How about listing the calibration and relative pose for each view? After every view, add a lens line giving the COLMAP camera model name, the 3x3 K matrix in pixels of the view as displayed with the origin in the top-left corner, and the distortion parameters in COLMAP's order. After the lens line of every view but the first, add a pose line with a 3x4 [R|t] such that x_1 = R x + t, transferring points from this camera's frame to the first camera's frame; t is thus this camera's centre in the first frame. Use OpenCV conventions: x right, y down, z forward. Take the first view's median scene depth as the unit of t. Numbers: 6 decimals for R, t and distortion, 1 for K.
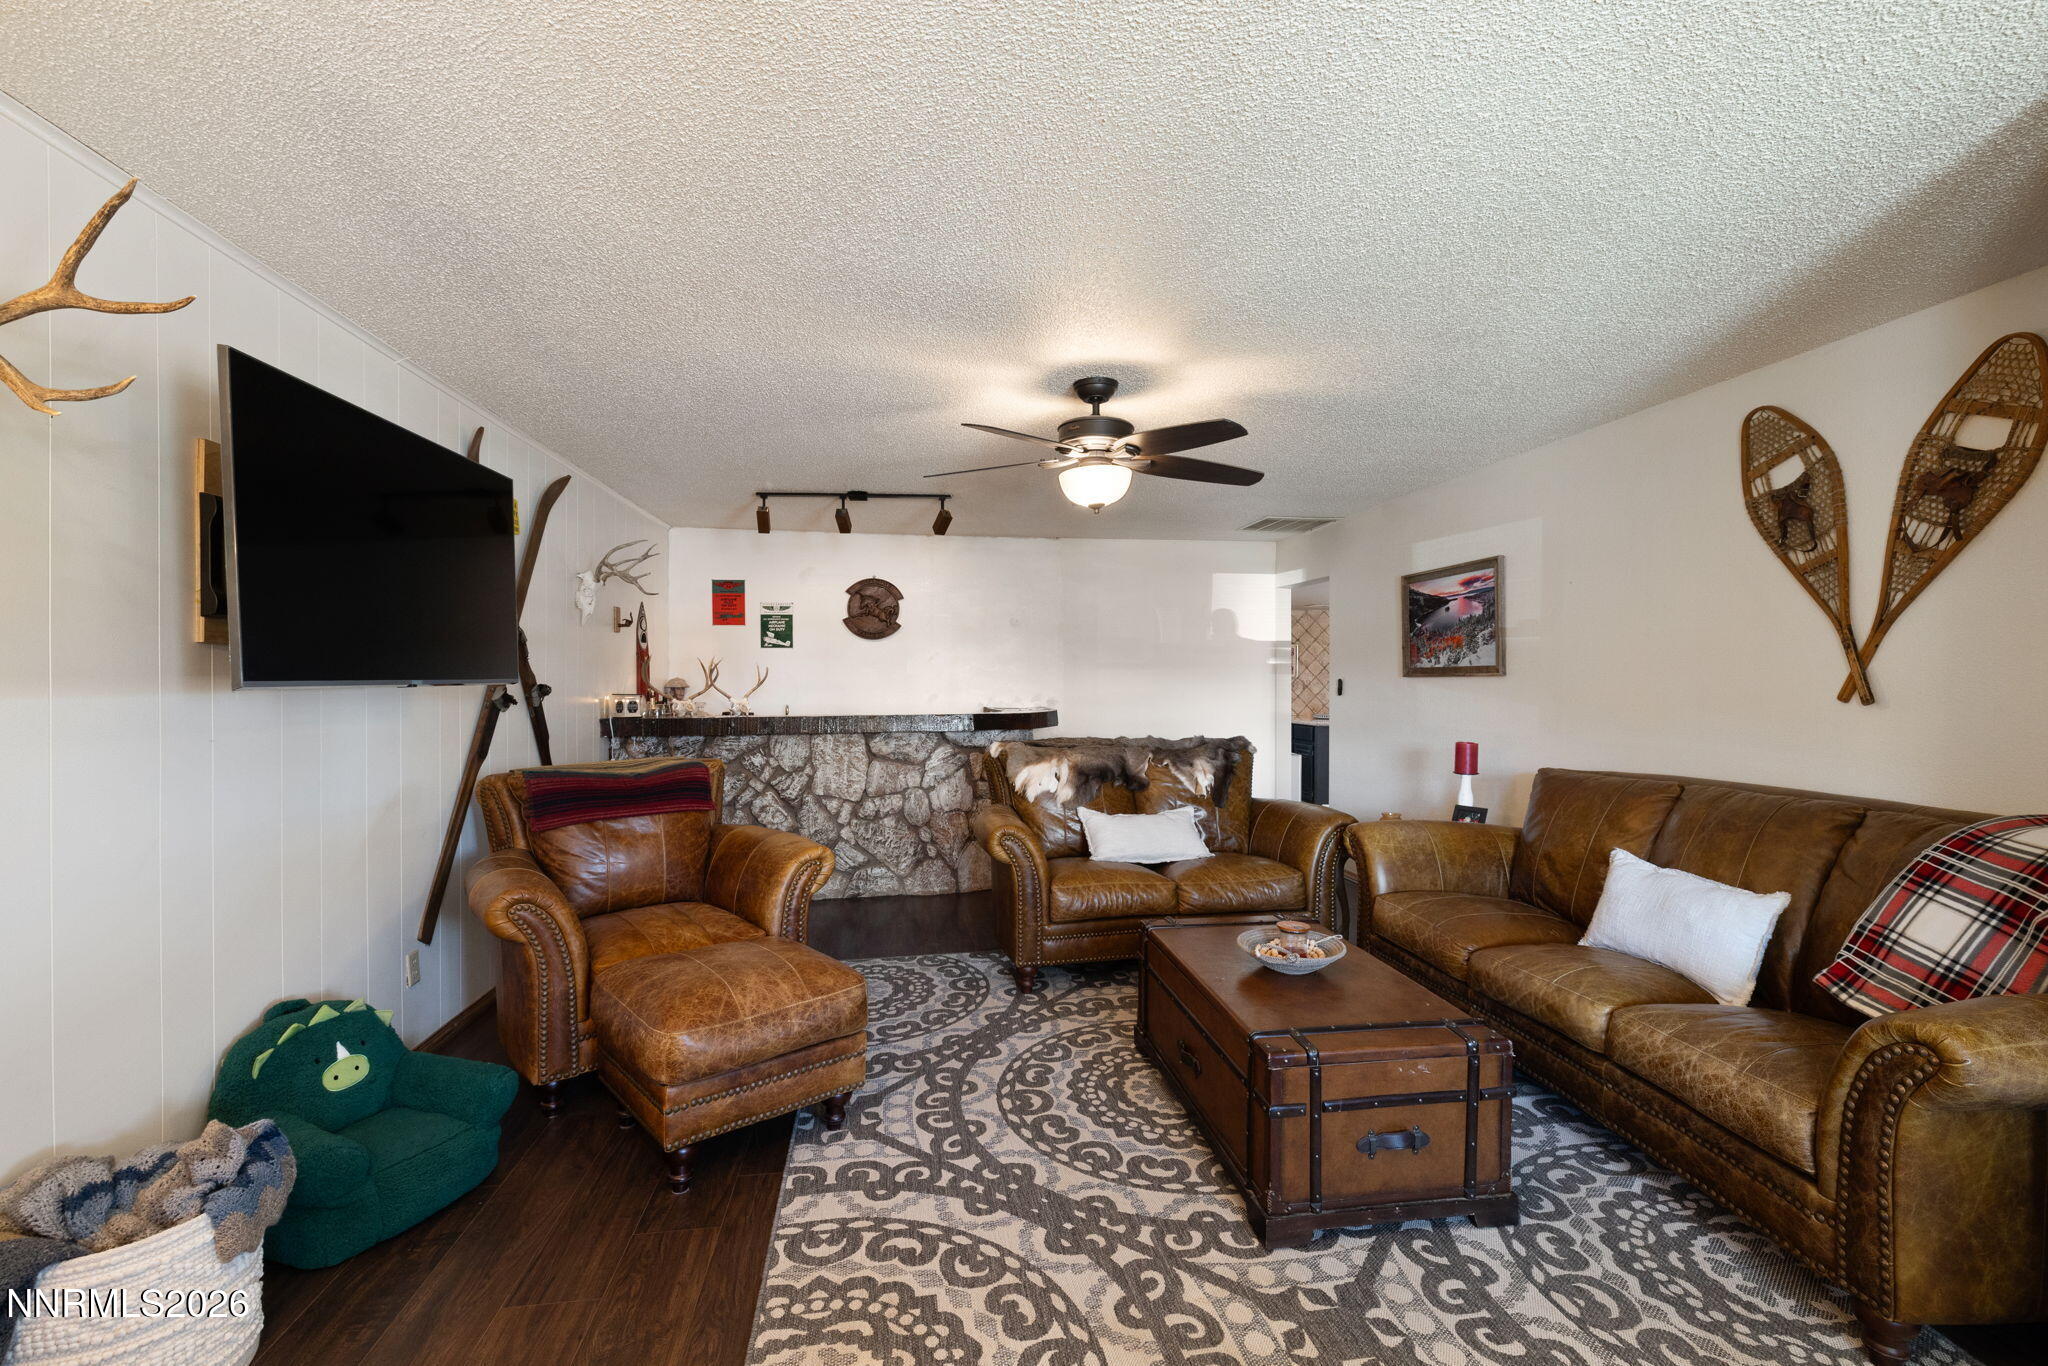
lens RADIAL K [[868.1, 0, 1023.2], [0, 868.1, 679.5], [0, 0, 1]] dist [-0.000282, -0.000052]
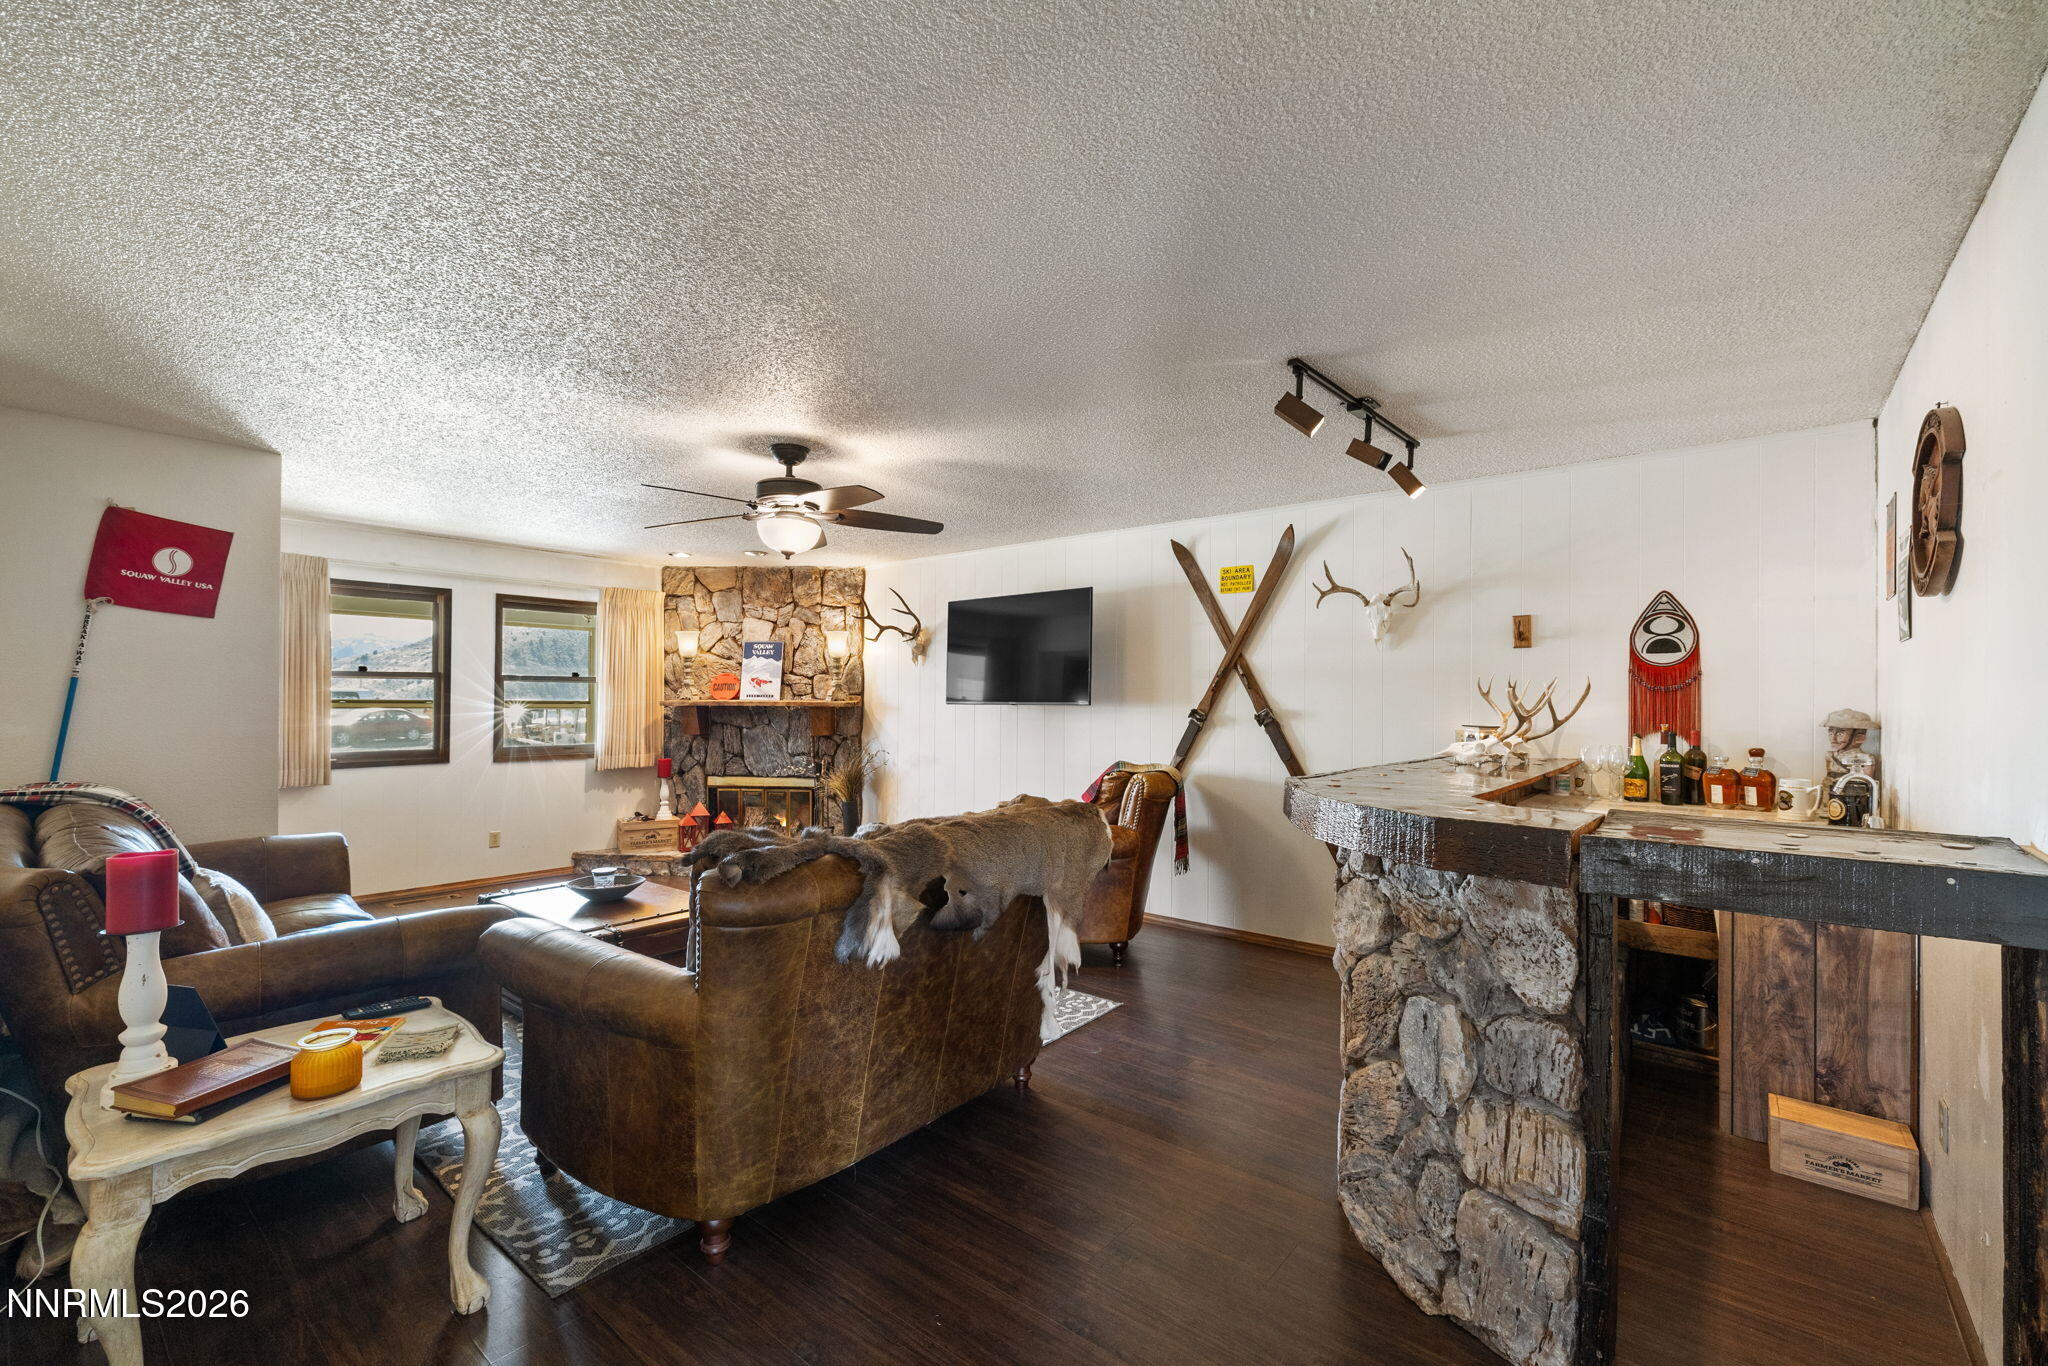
lens RADIAL K [[868.1, 0, 1023.2], [0, 868.1, 679.5], [0, 0, 1]] dist [-0.000282, -0.000052]
pose [[-0.741352, -0.023307, -0.670712, 0.538484], [-0.010182, 0.999672, -0.023484, -0.003632], [0.671039, -0.010581, -0.741346, 1.728187]]
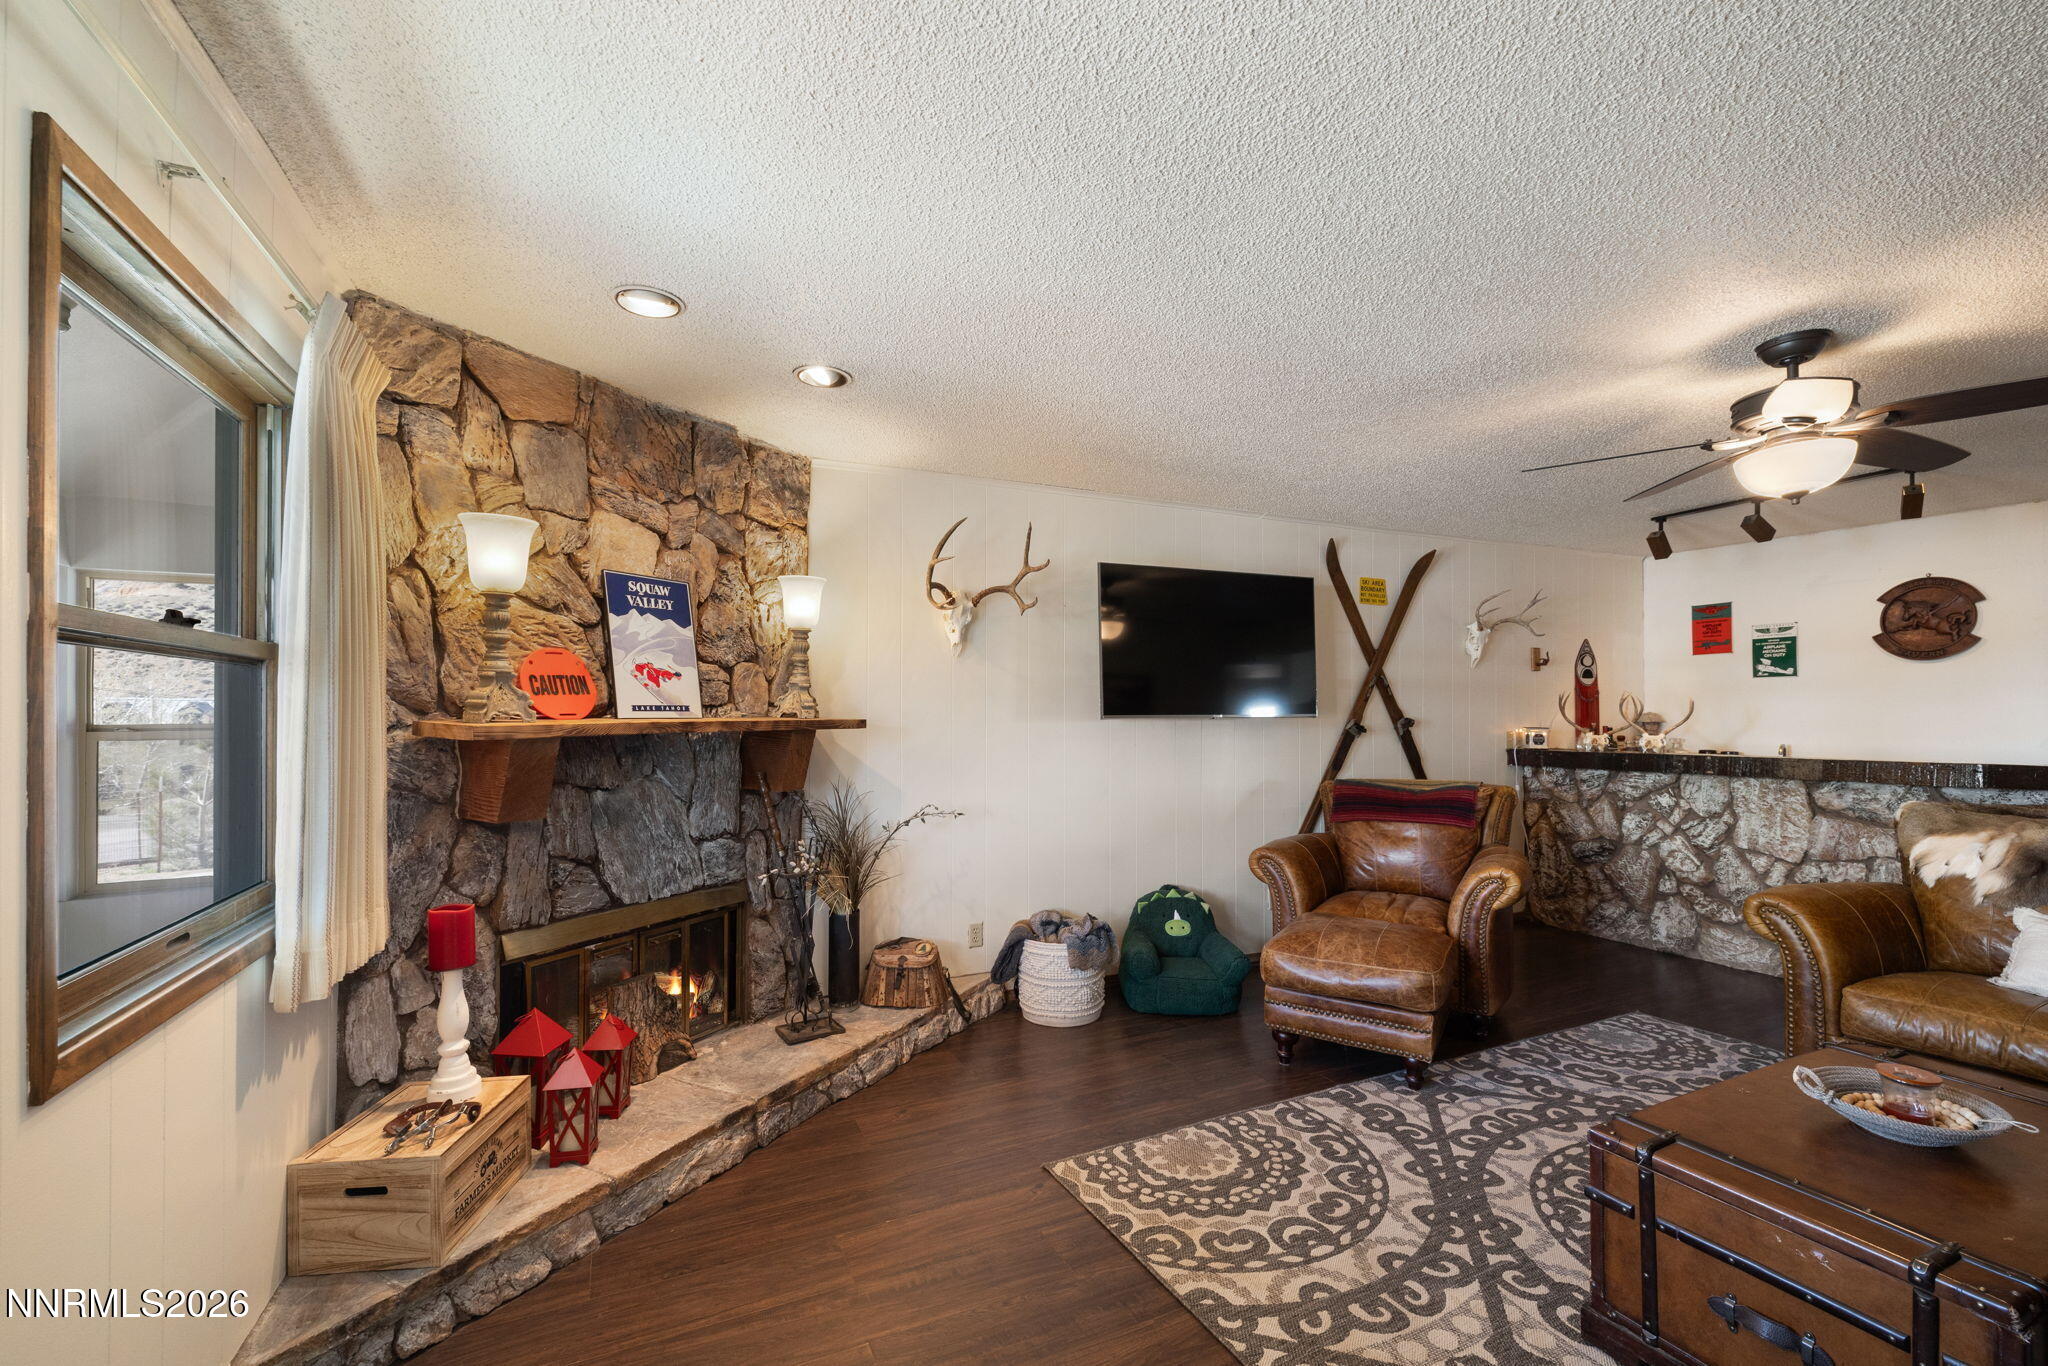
lens RADIAL K [[868.1, 0, 1023.2], [0, 868.1, 679.5], [0, 0, 1]] dist [-0.000282, -0.000052]
pose [[0.290347, -0.037598, -0.956183, 0.537421], [0.000233, 0.999231, -0.039220, -0.001161], [0.956921, 0.011165, 0.290132, 0.086074]]
